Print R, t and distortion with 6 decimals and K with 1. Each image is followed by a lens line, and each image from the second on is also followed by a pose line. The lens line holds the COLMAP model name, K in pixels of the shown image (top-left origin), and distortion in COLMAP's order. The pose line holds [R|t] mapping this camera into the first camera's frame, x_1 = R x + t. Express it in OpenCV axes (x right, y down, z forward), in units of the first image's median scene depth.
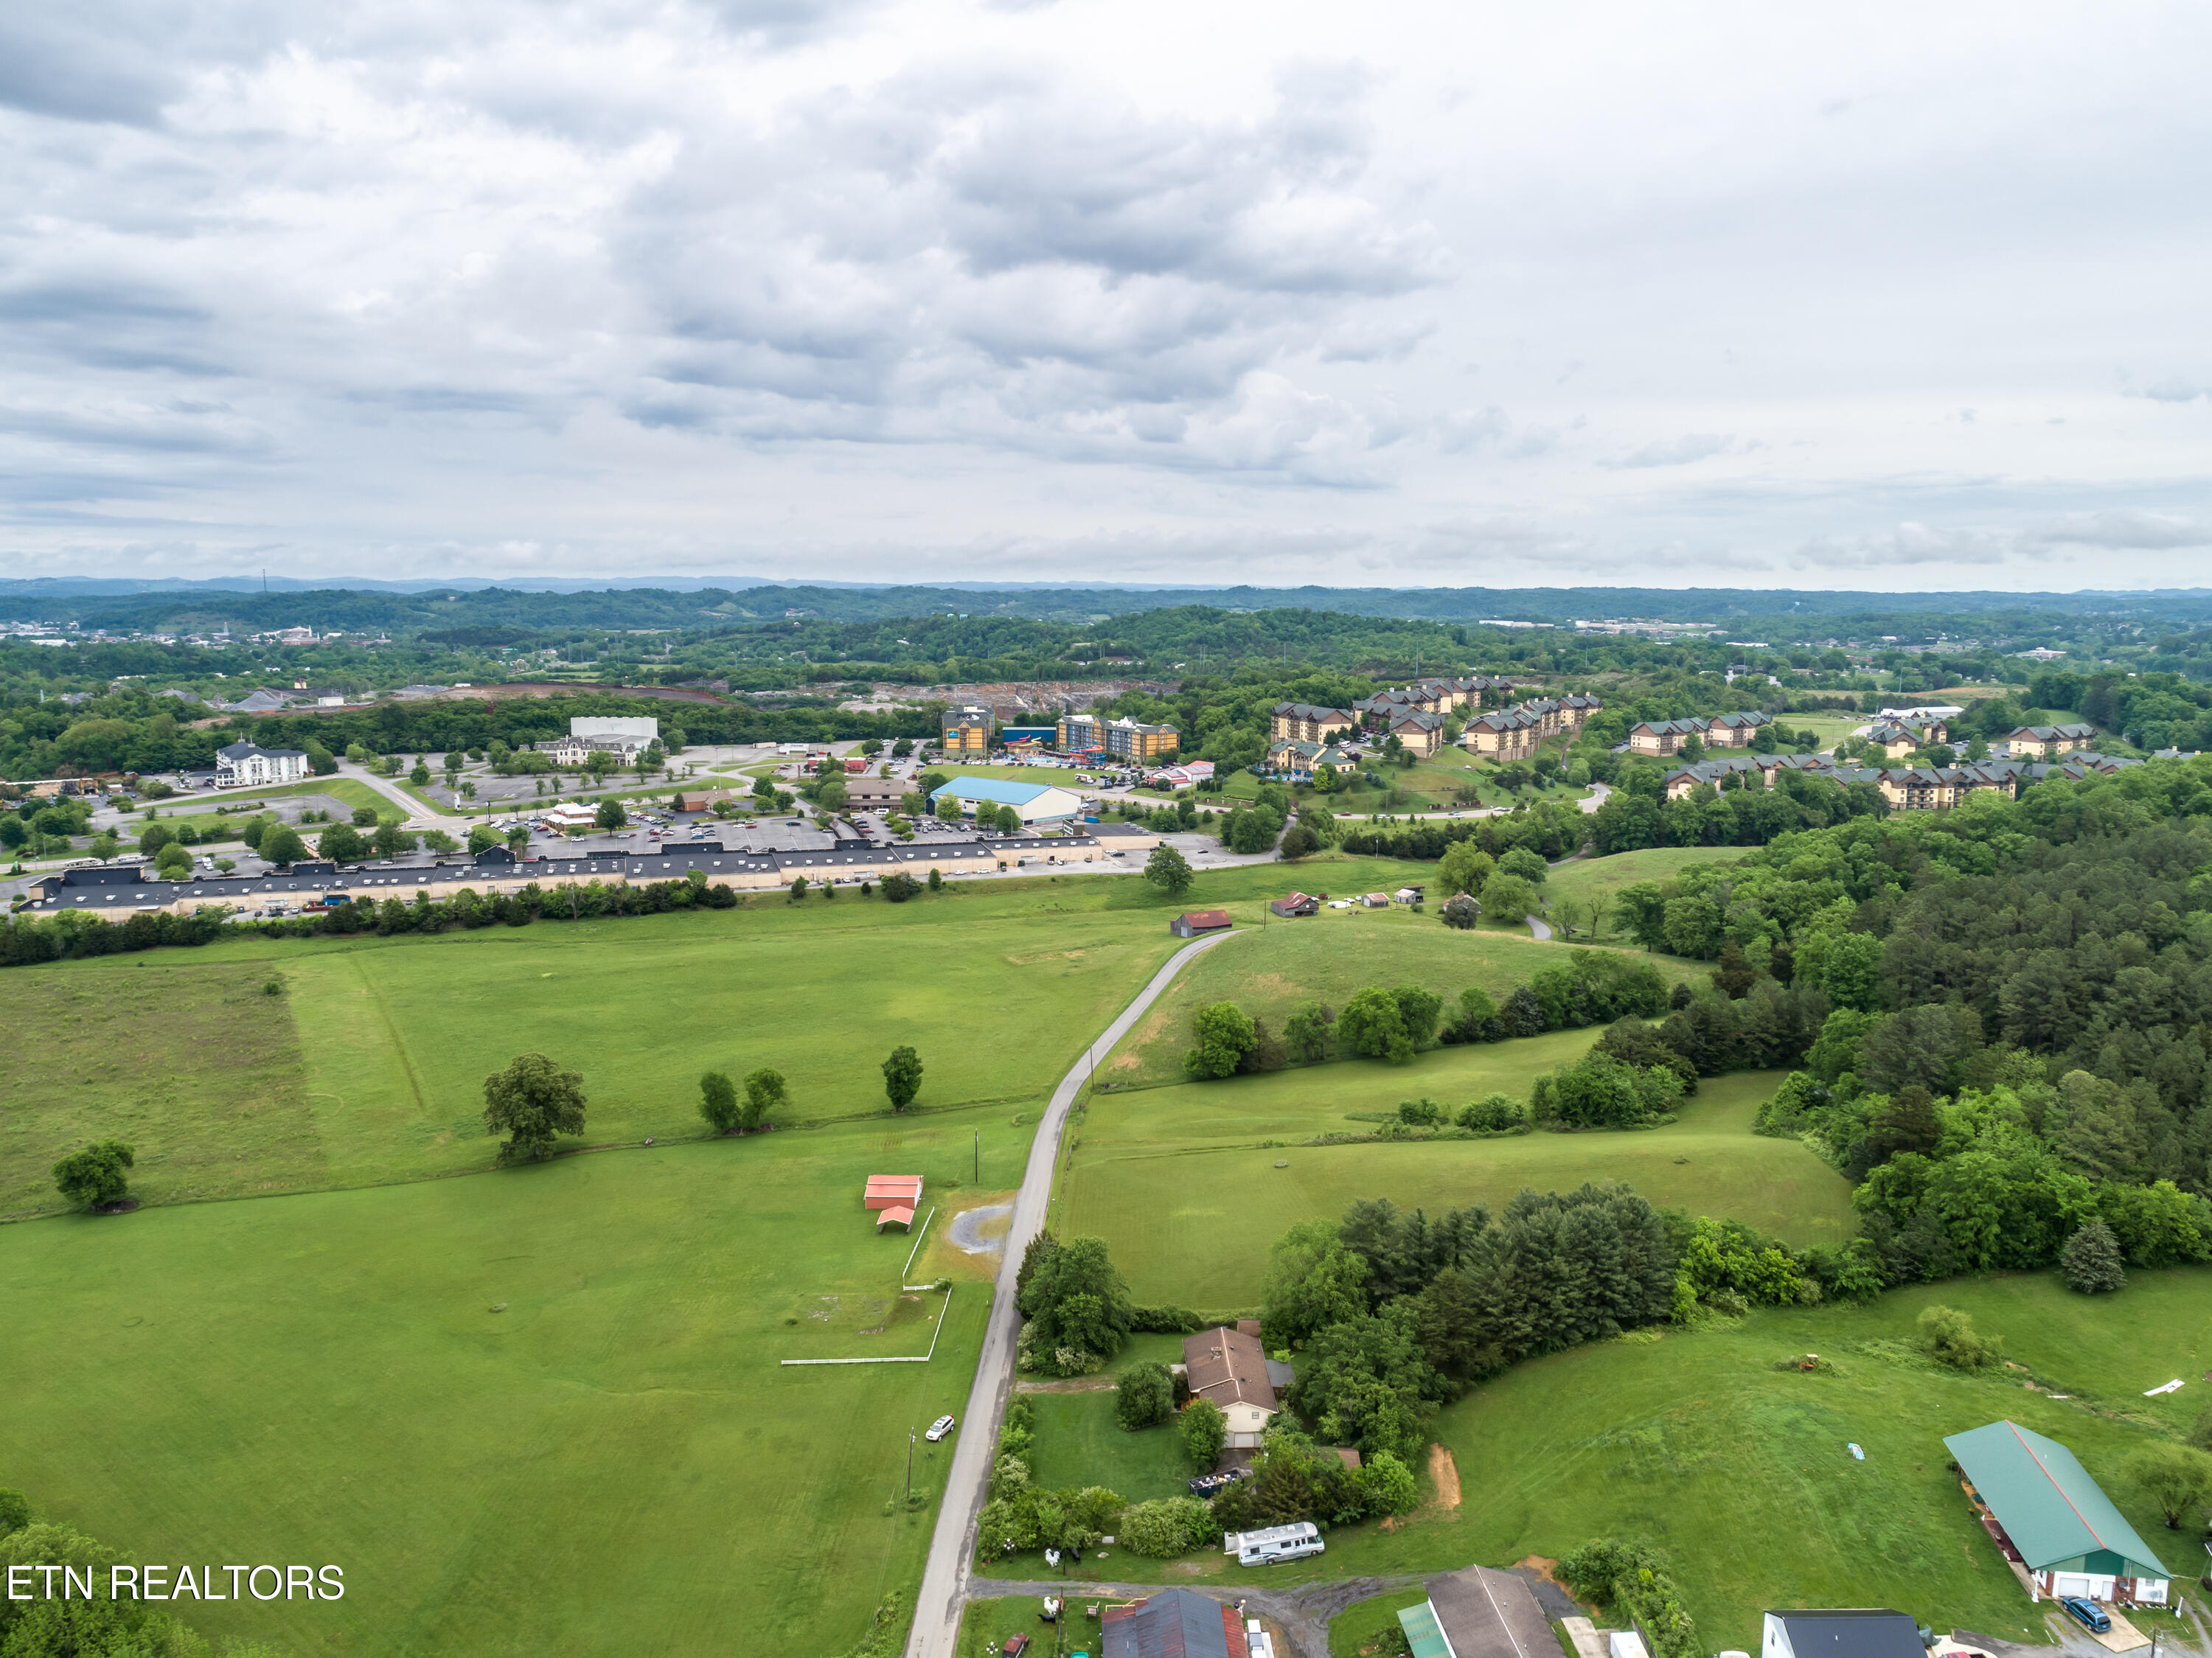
lens RADIAL K [[1653.5, 0, 1111.4], [0, 1653.5, 824.6], [0, 0, 1]] dist [-0.022027, 0.003682]
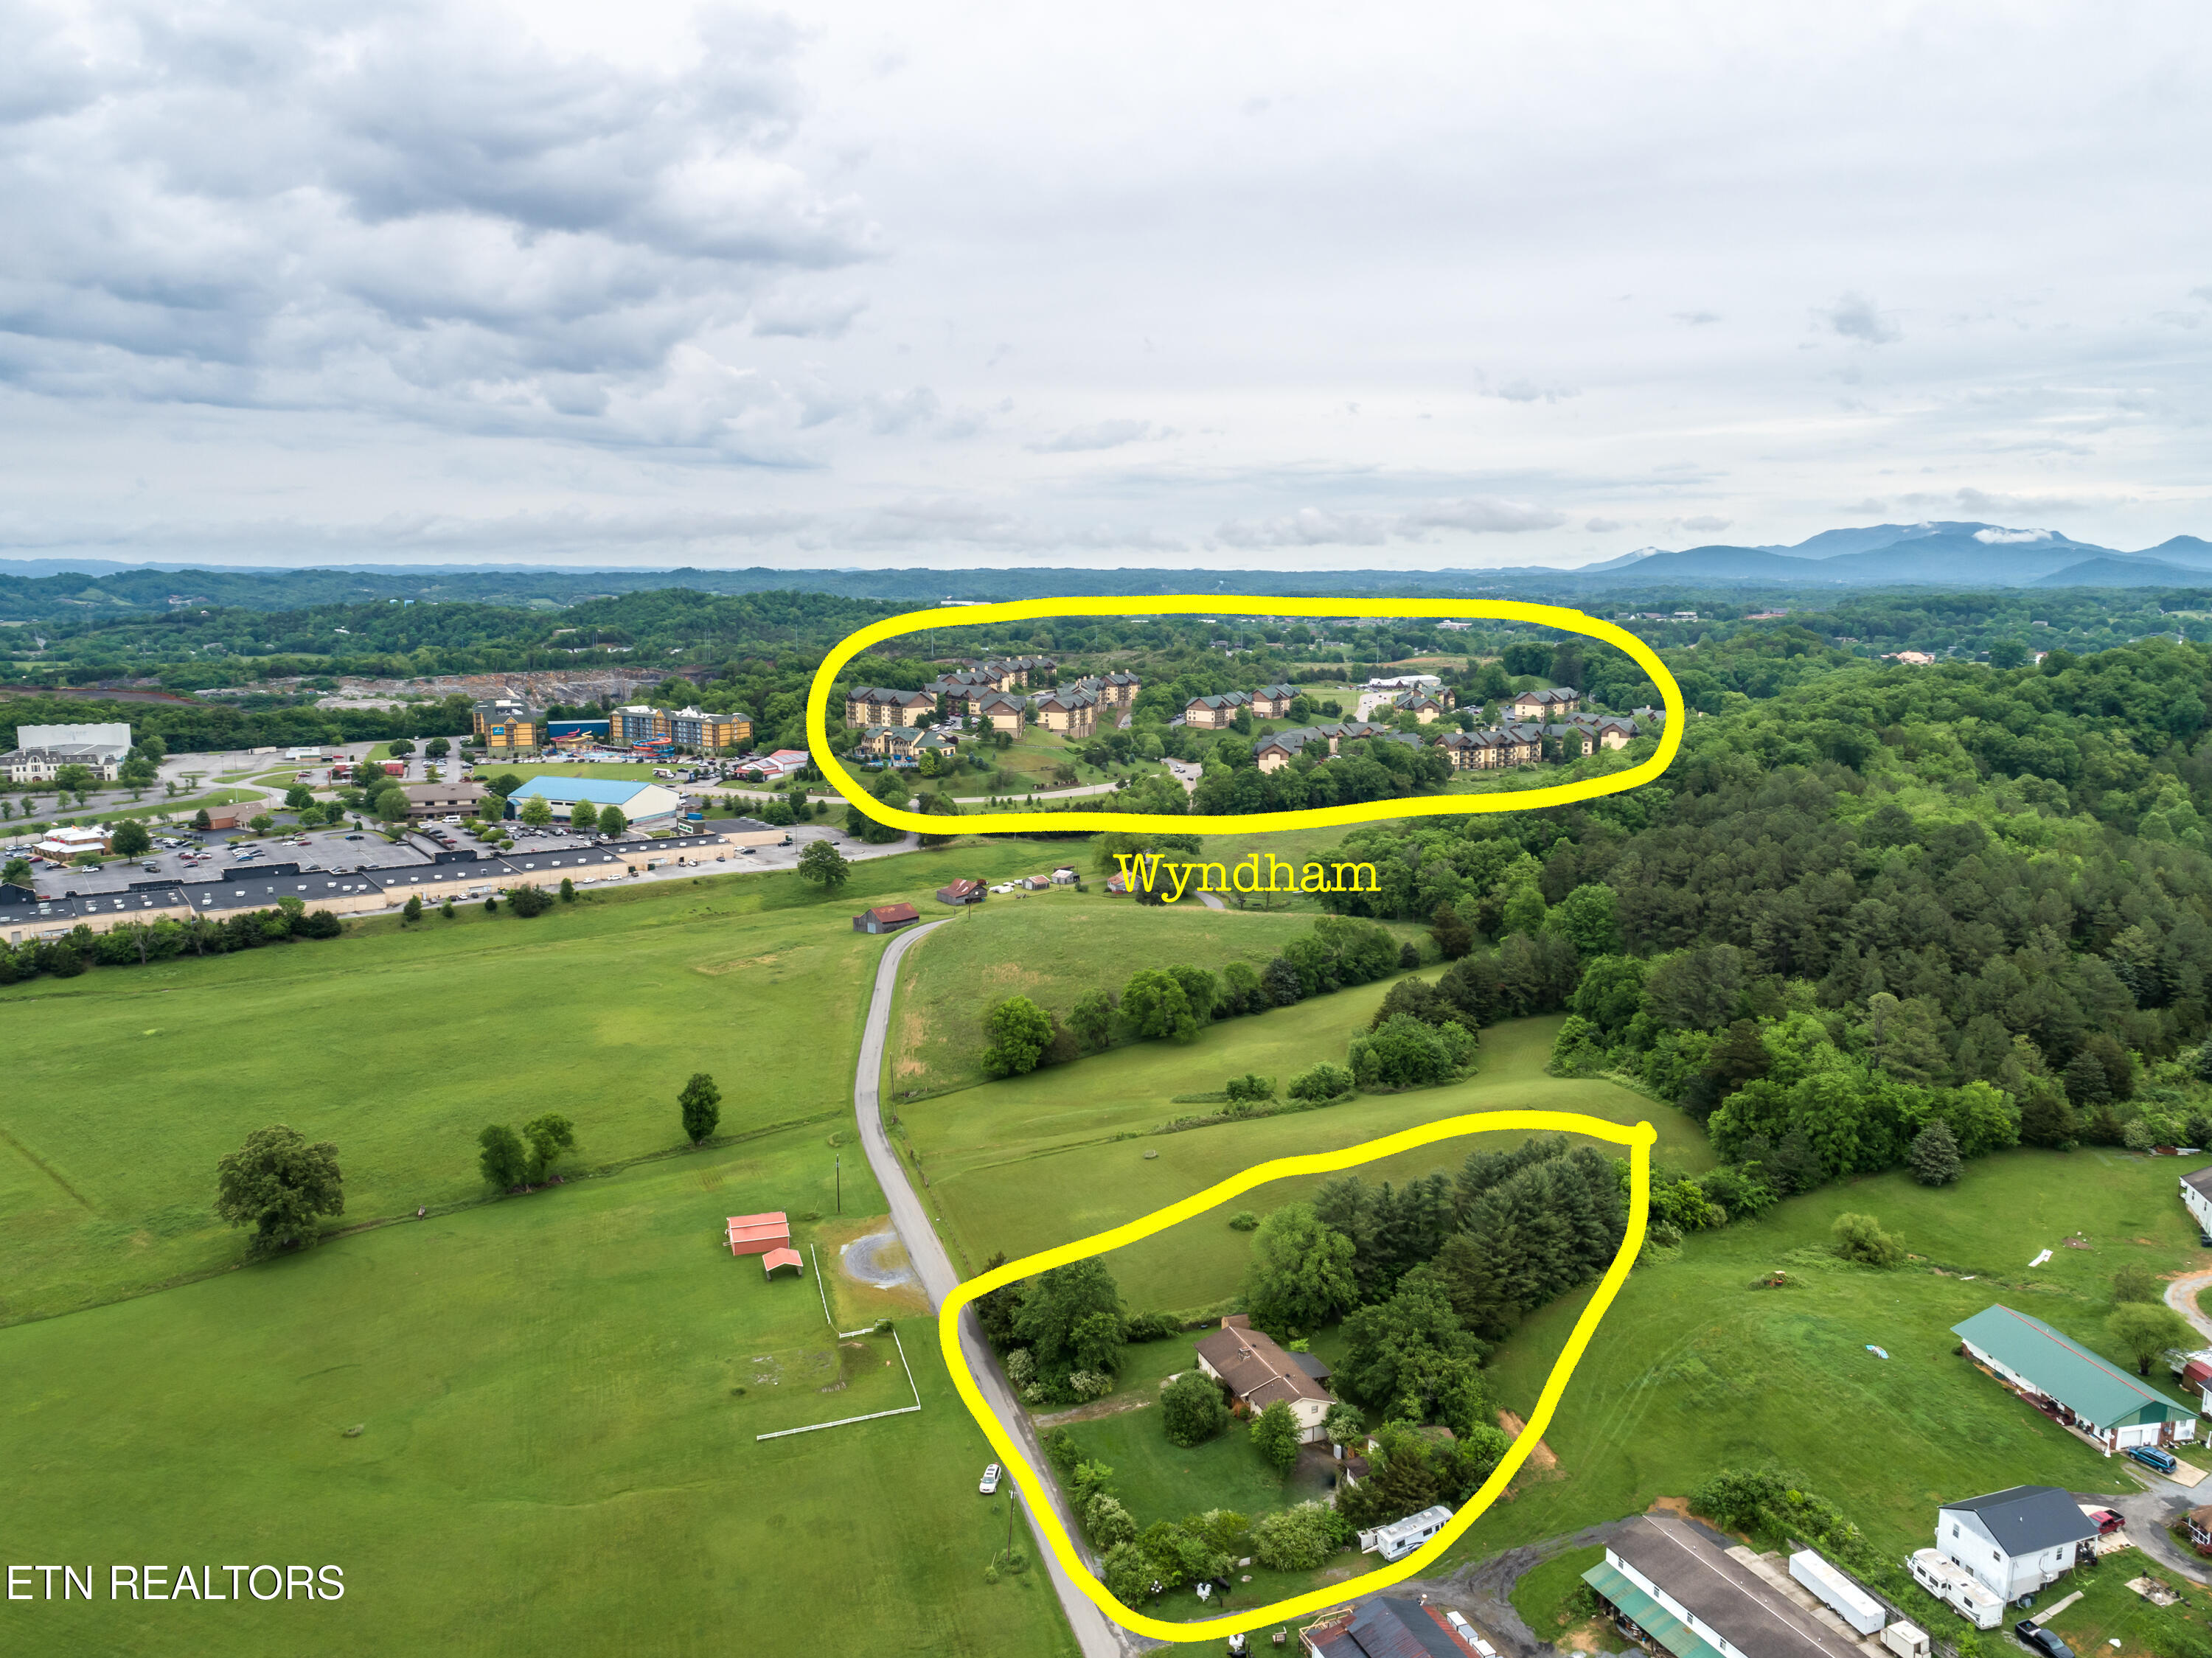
lens RADIAL K [[1657.7, 0, 1110.9], [0, 1657.7, 832.3], [0, 0, 1]] dist [-0.025482, 0.008980]
pose [[0.945836, -0.052668, 0.320343, -0.128468], [0.047753, 0.998590, 0.023184, -0.006323], [-0.321112, -0.006631, 0.947018, 0.040521]]
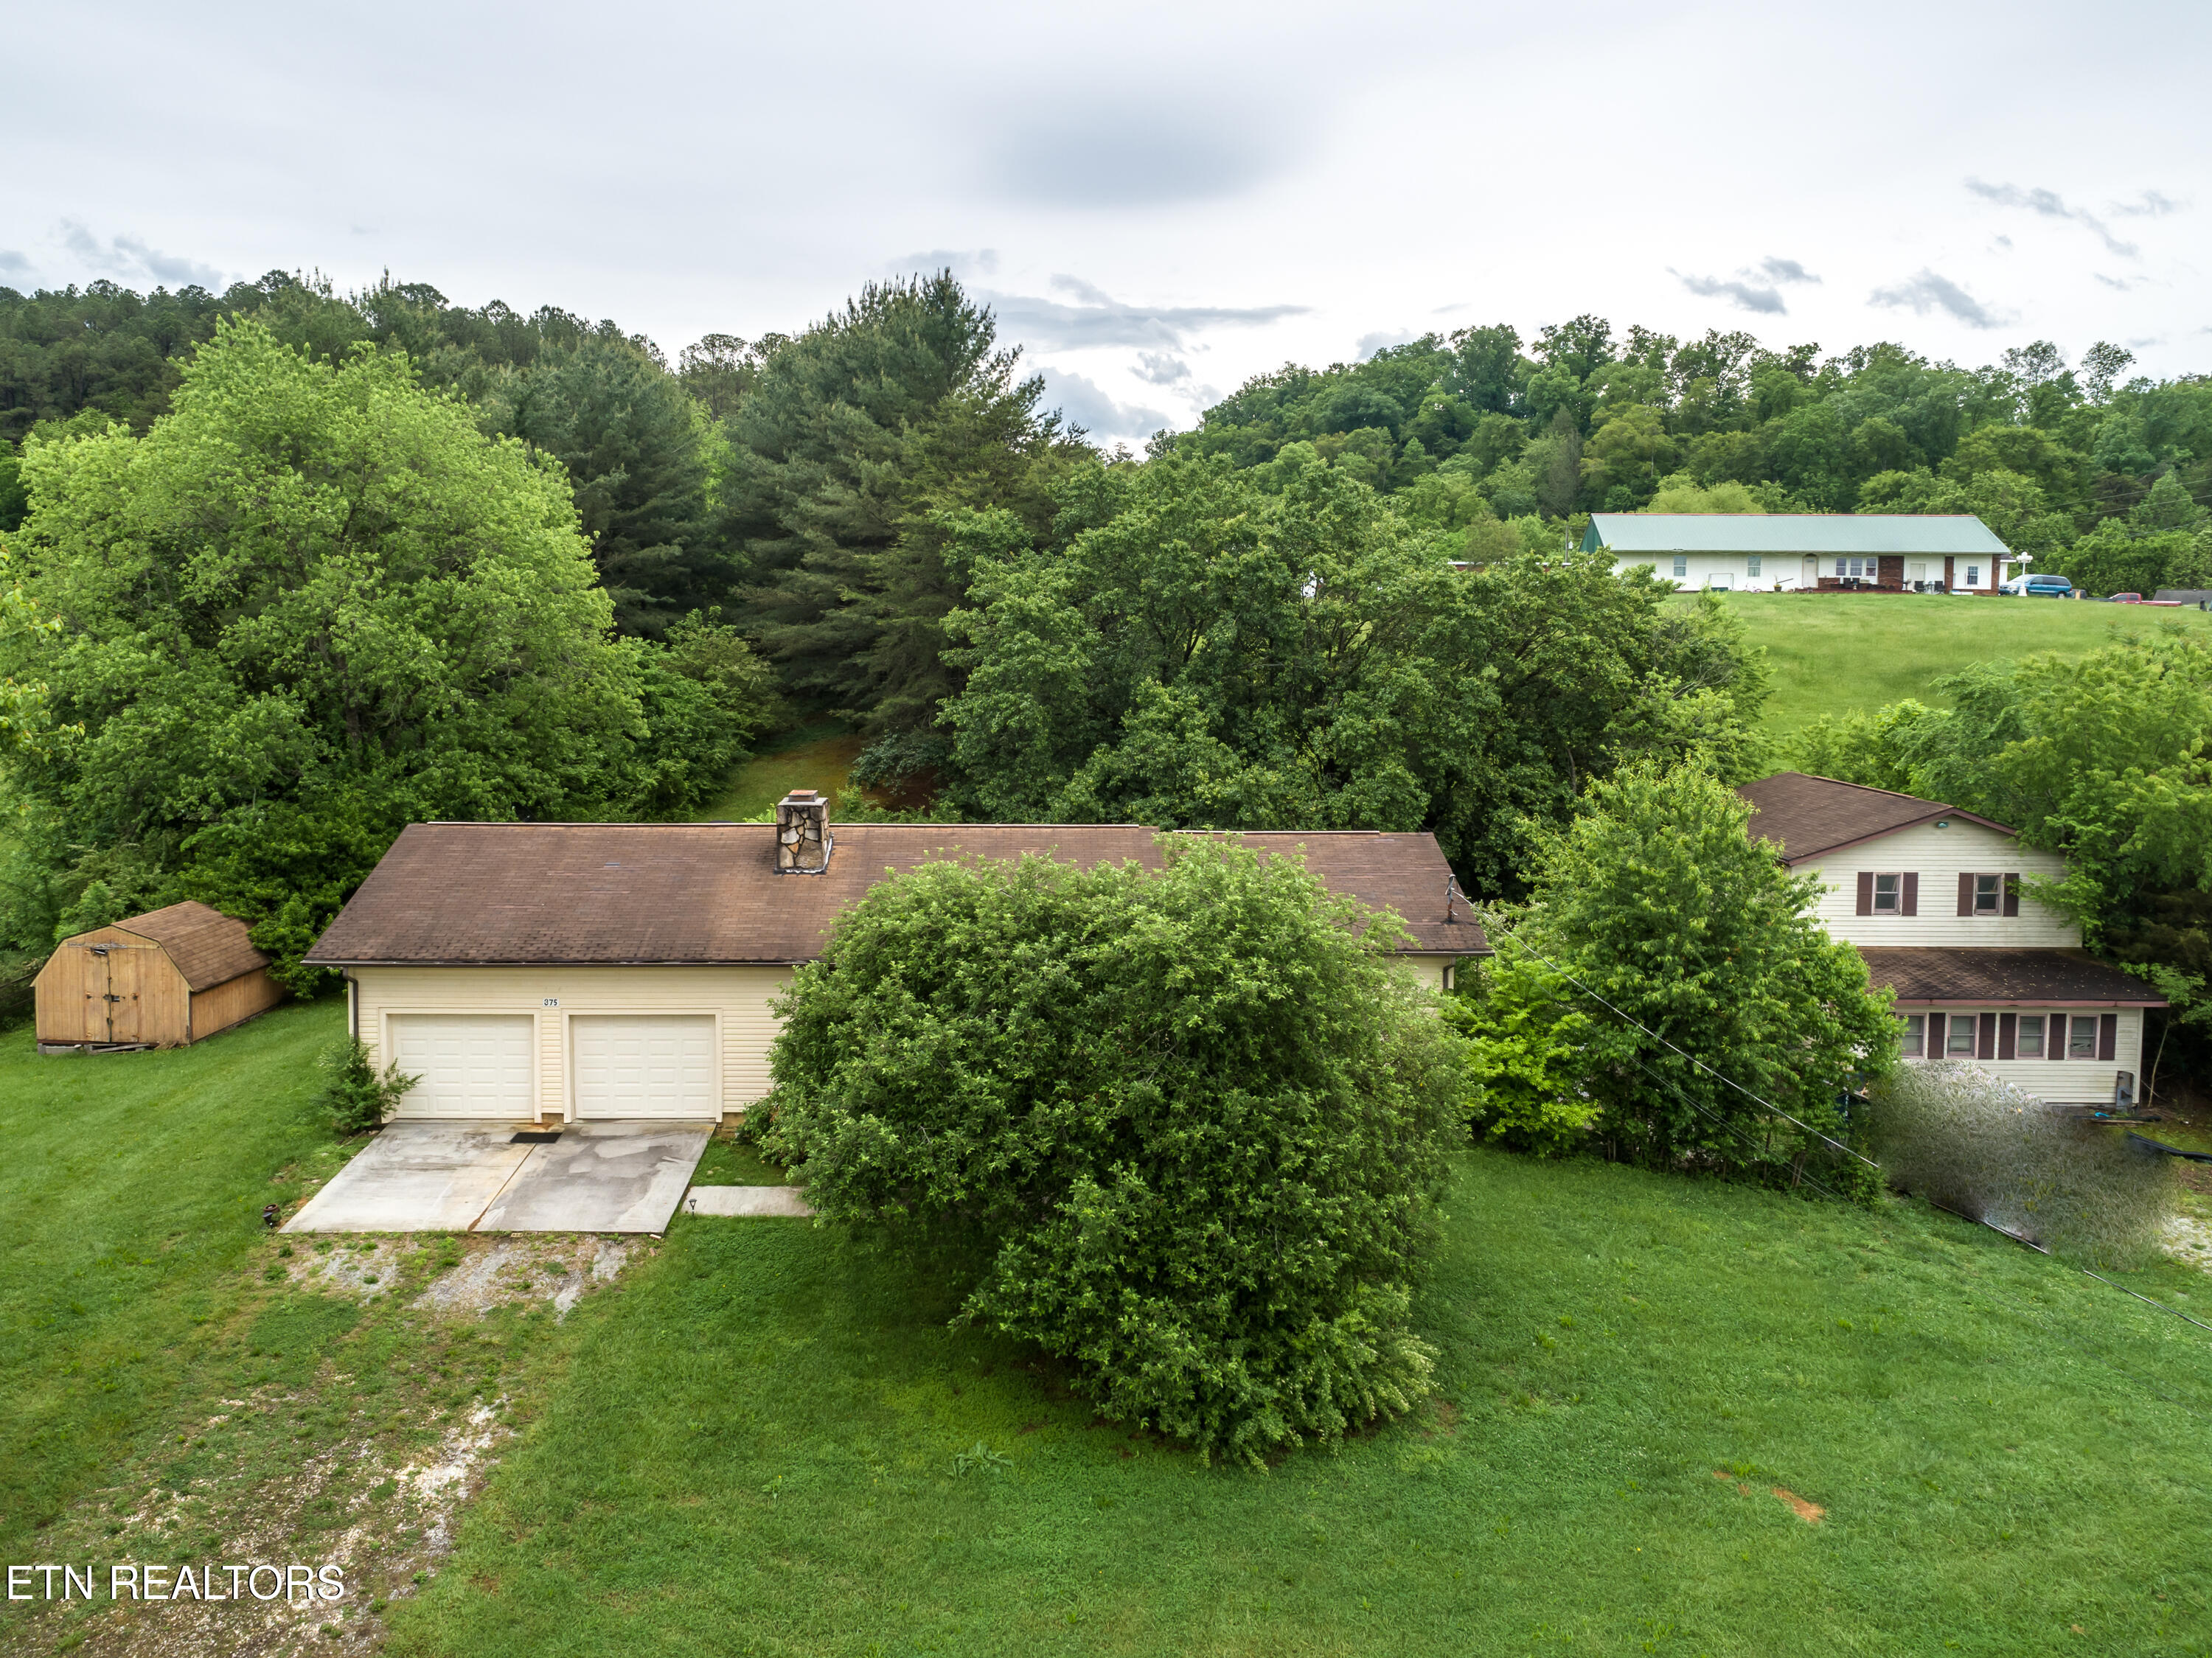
lens RADIAL K [[1717.5, 0, 1084.8], [0, 1717.5, 728.5], [0, 0, 1]] dist [-0.021769, 0.008224]
pose [[-0.008632, -0.066305, 0.997762, -0.036957], [0.130045, 0.989251, 0.066864, 0.126081], [-0.991471, 0.130331, 0.000083, 0.403694]]
